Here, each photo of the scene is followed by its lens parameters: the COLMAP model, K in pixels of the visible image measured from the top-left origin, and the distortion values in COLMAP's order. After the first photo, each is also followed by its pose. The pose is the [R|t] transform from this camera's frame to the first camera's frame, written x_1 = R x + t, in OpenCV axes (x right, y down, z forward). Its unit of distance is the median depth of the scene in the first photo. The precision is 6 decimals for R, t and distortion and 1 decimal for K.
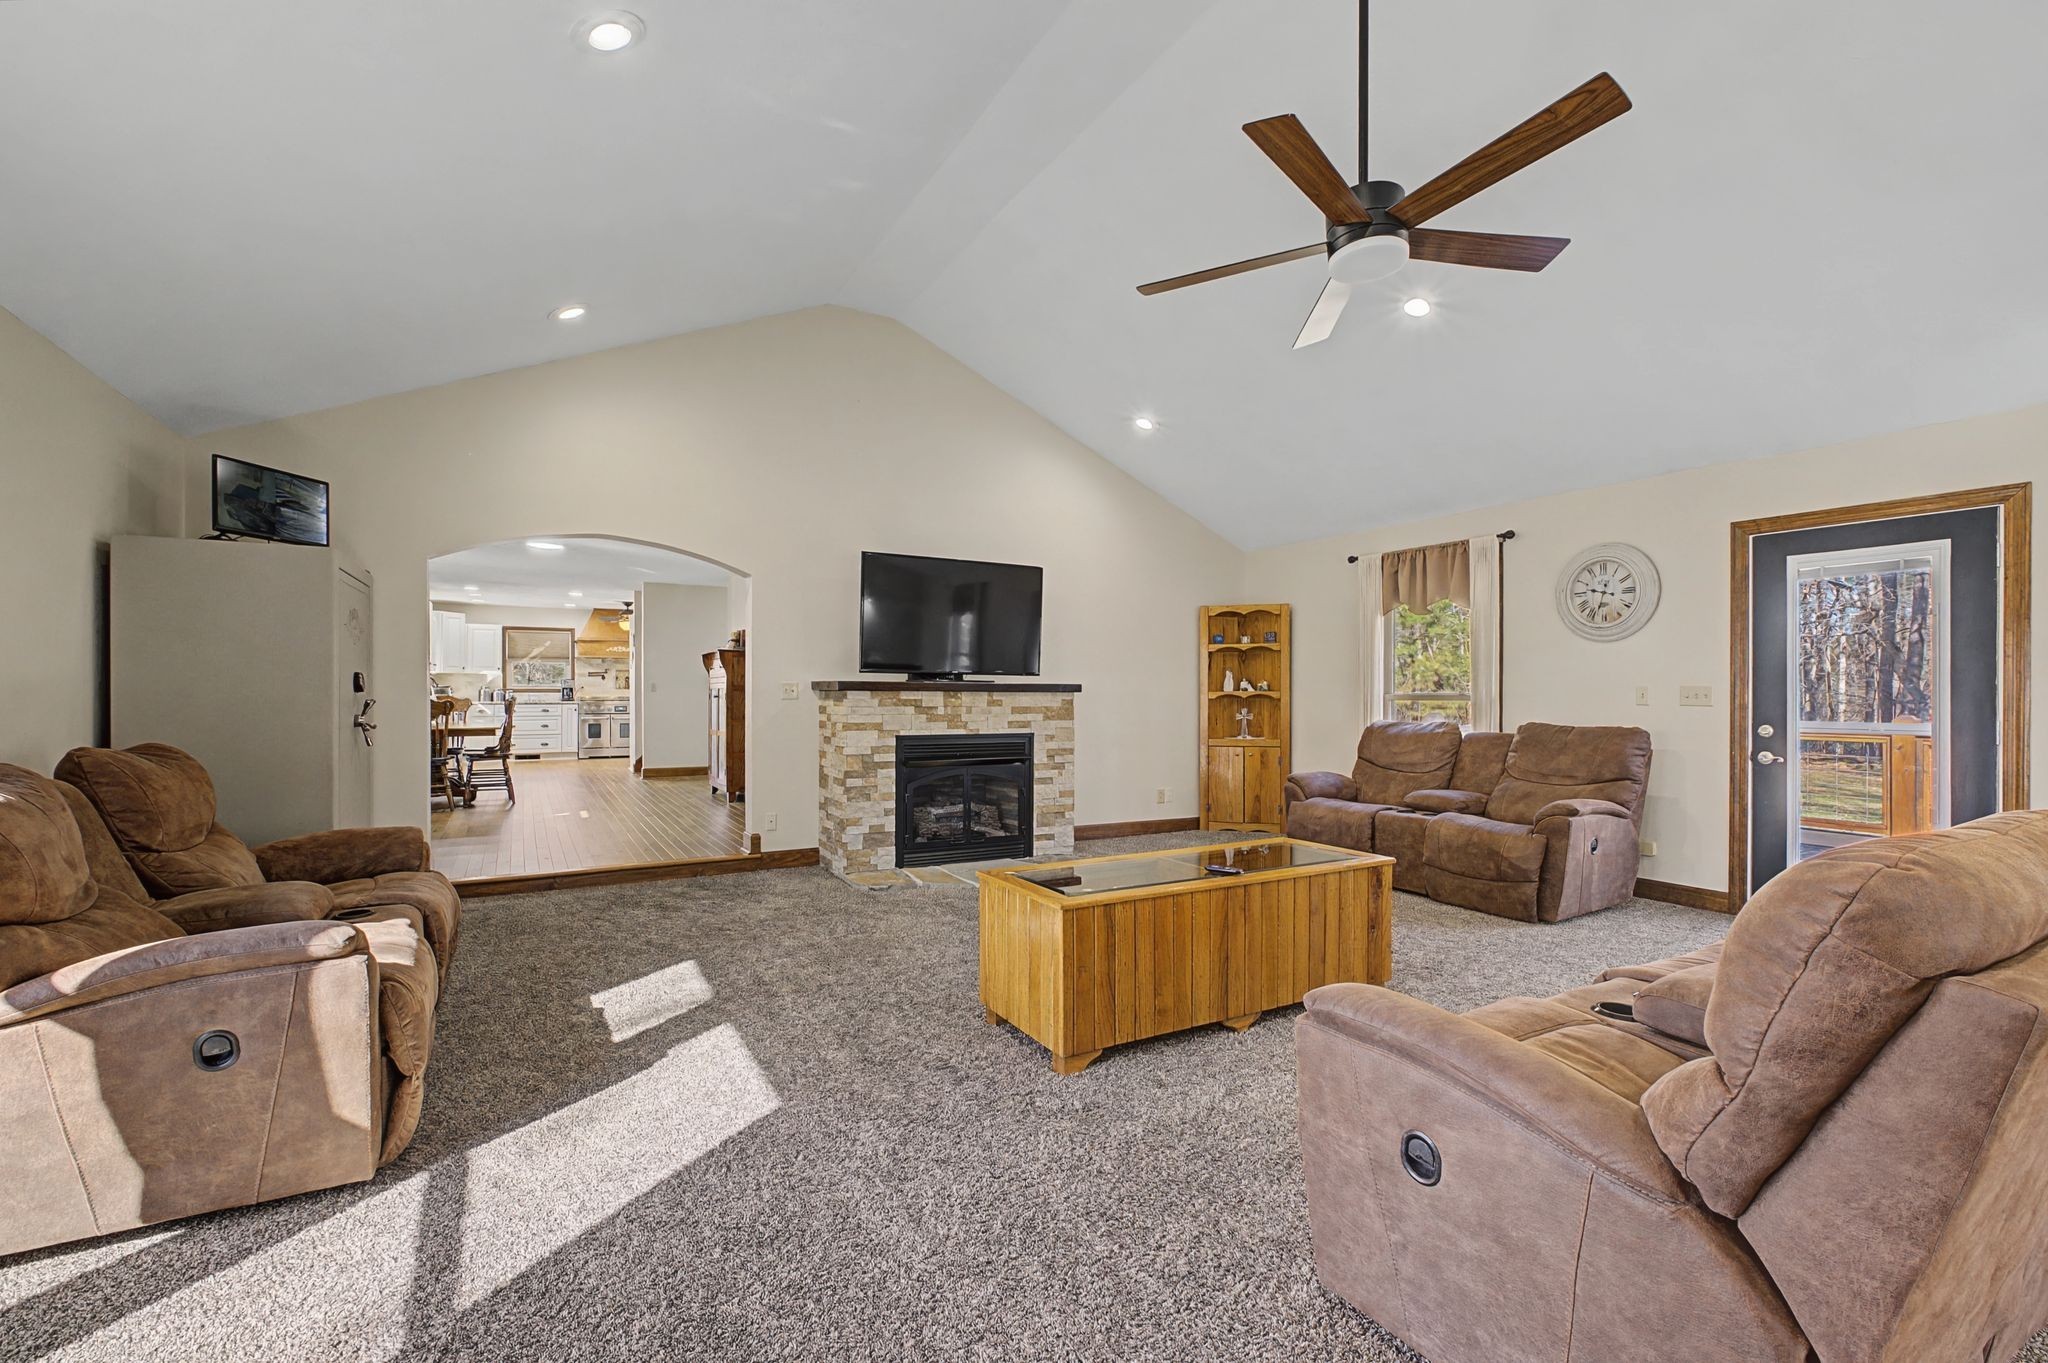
lens RADIAL K [[897.4, 0, 1025.6], [0, 897.4, 696.1], [0, 0, 1]] dist [-0.003126, 0.000228]
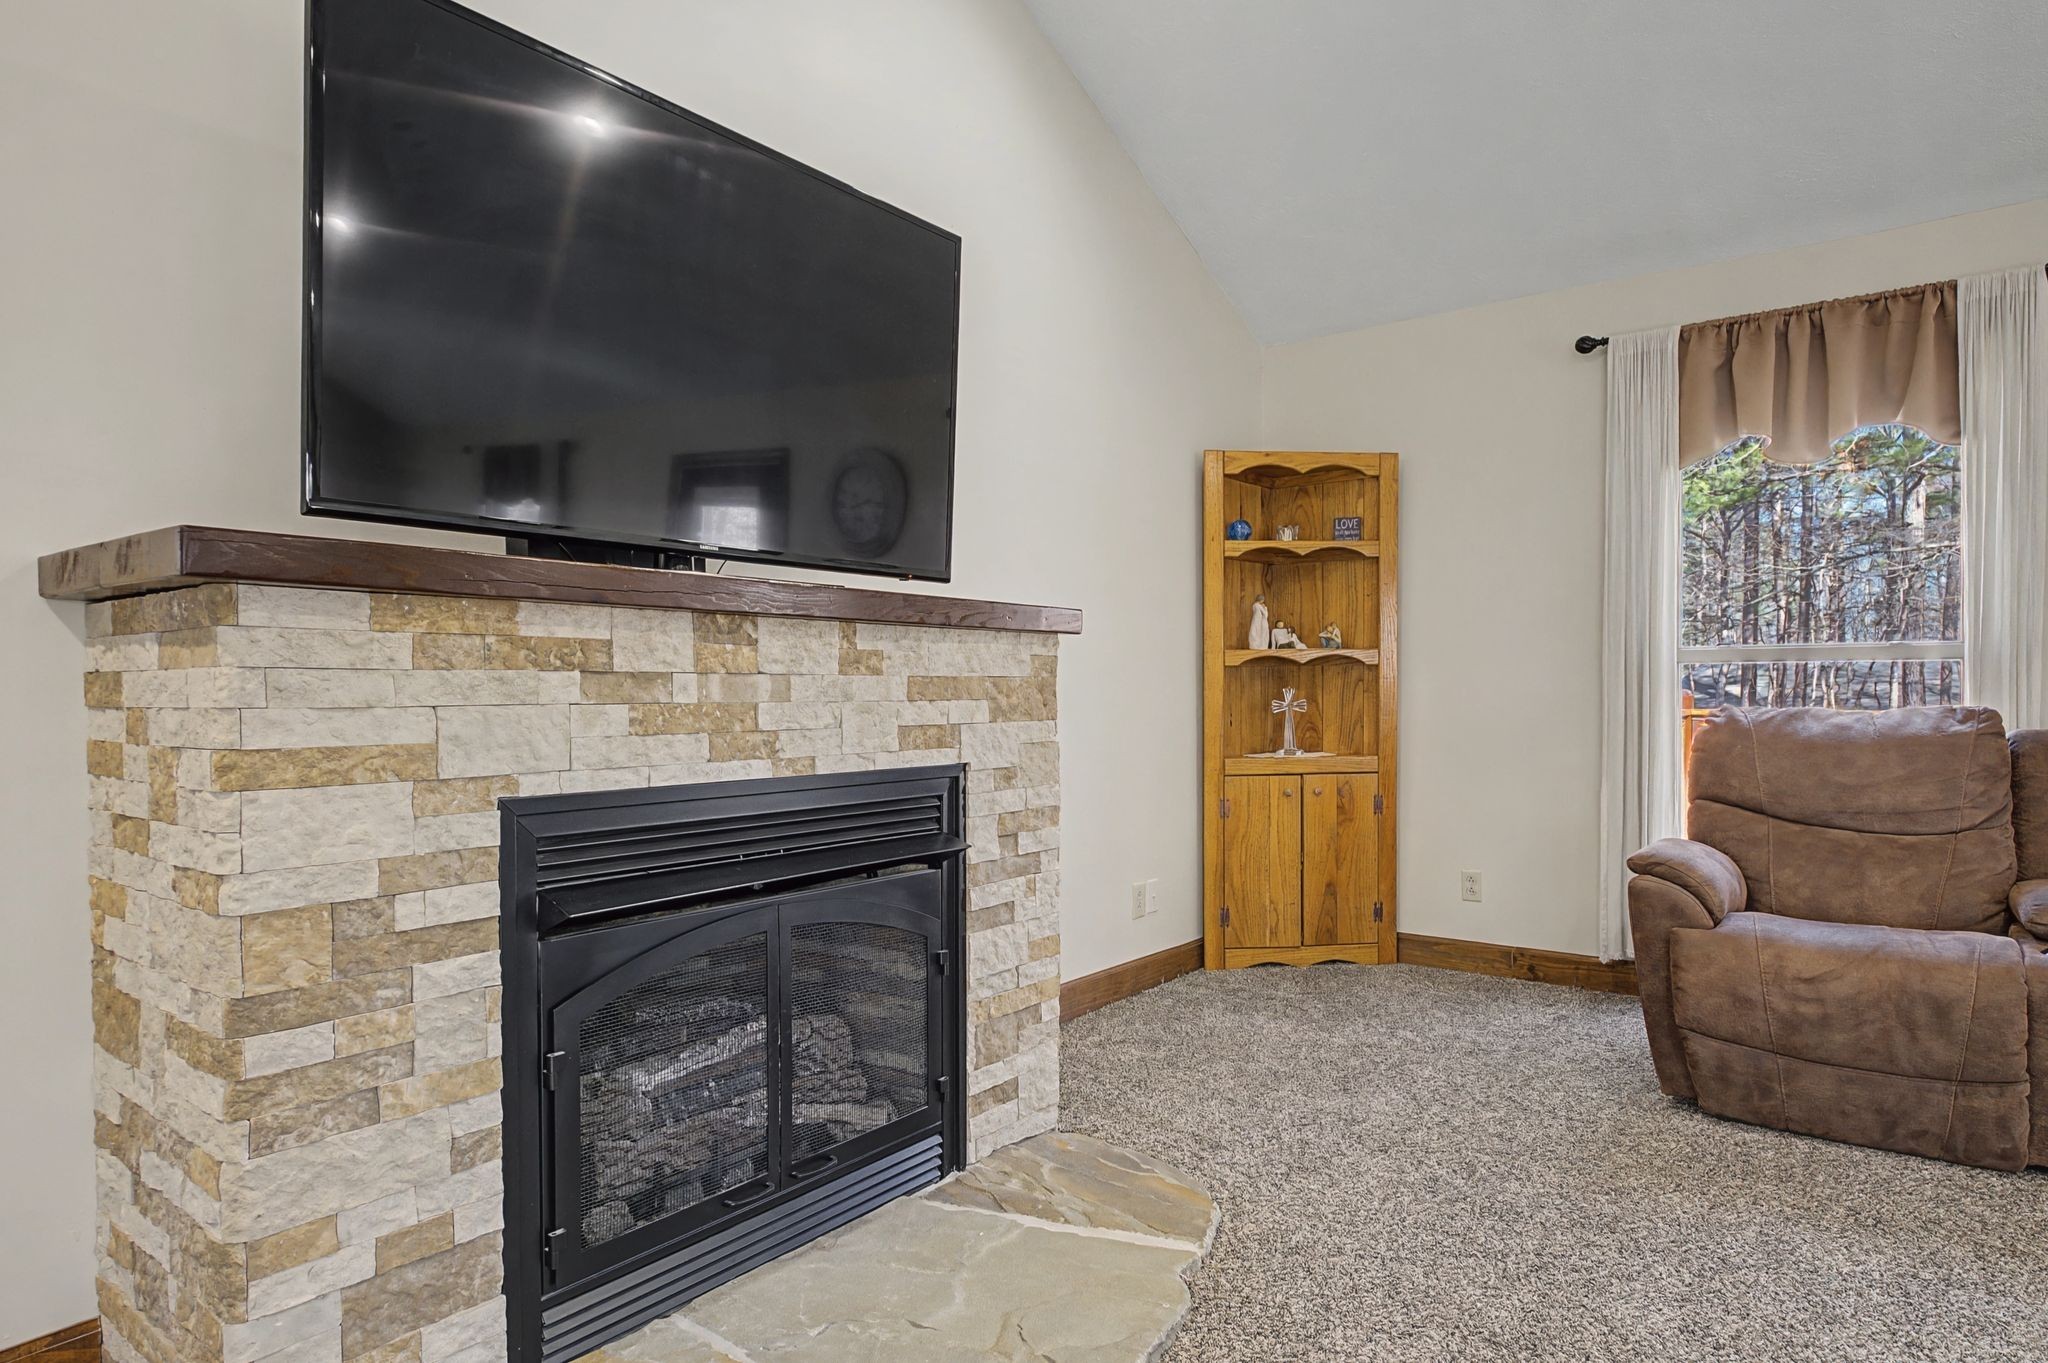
lens RADIAL K [[1168.7, 0, 1030.4], [0, 1168.7, 705.9], [0, 0, 1]] dist [-0.005905, -0.001497]
pose [[0.919032, -0.012883, 0.393973, -0.129511], [0.007364, 0.999852, 0.015518, 0.015929], [-0.394115, -0.011360, 0.918991, 0.642916]]
